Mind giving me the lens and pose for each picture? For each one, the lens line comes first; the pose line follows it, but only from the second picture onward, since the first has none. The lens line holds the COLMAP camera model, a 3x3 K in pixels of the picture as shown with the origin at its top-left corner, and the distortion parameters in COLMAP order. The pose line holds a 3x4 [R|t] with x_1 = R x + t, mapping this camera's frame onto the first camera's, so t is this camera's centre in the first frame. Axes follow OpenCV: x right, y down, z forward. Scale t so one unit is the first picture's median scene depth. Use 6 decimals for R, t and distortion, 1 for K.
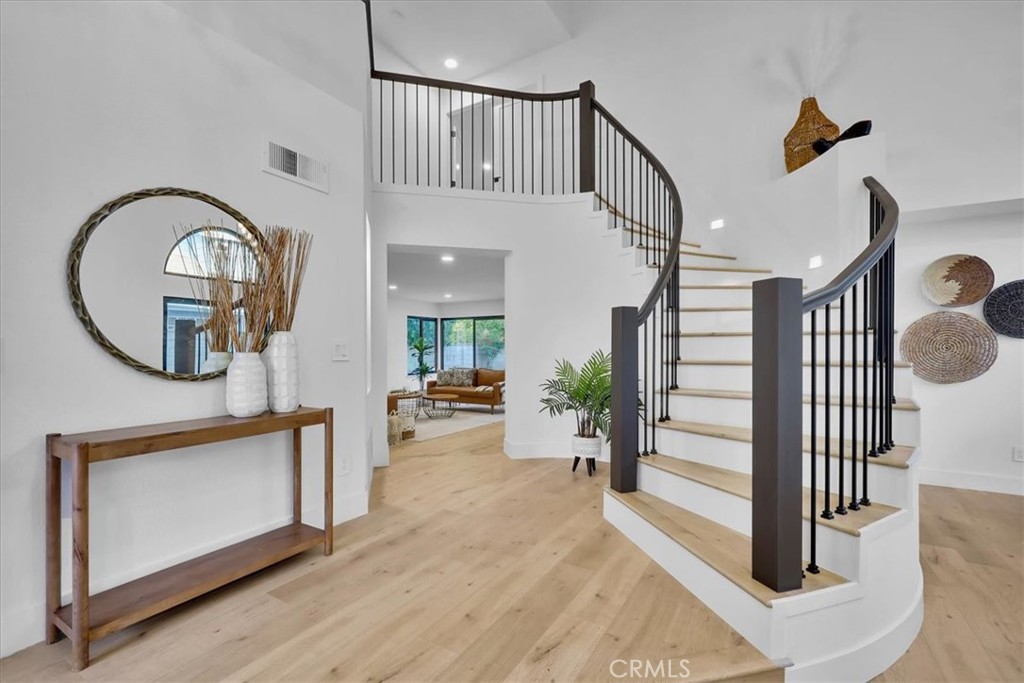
lens RADIAL K [[483.0, 0, 511.8], [0, 483.0, 351.7], [0, 0, 1]] dist [0.000304, 0.000047]
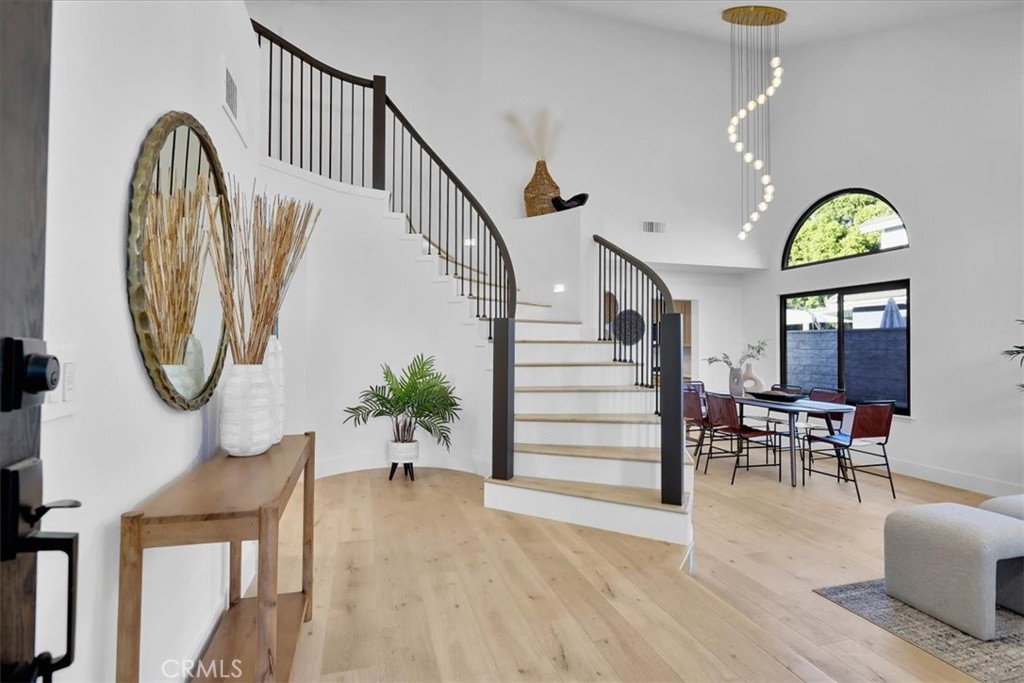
lens RADIAL K [[550.2, 0, 509.7], [0, 550.2, 339.0], [0, 0, 1]] dist [-0.001323, 0.000122]
pose [[0.641932, 0.015102, 0.766613, -0.779554], [-0.002637, 0.999844, -0.017488, -0.020793], [-0.766757, 0.009205, 0.641871, 0.150752]]
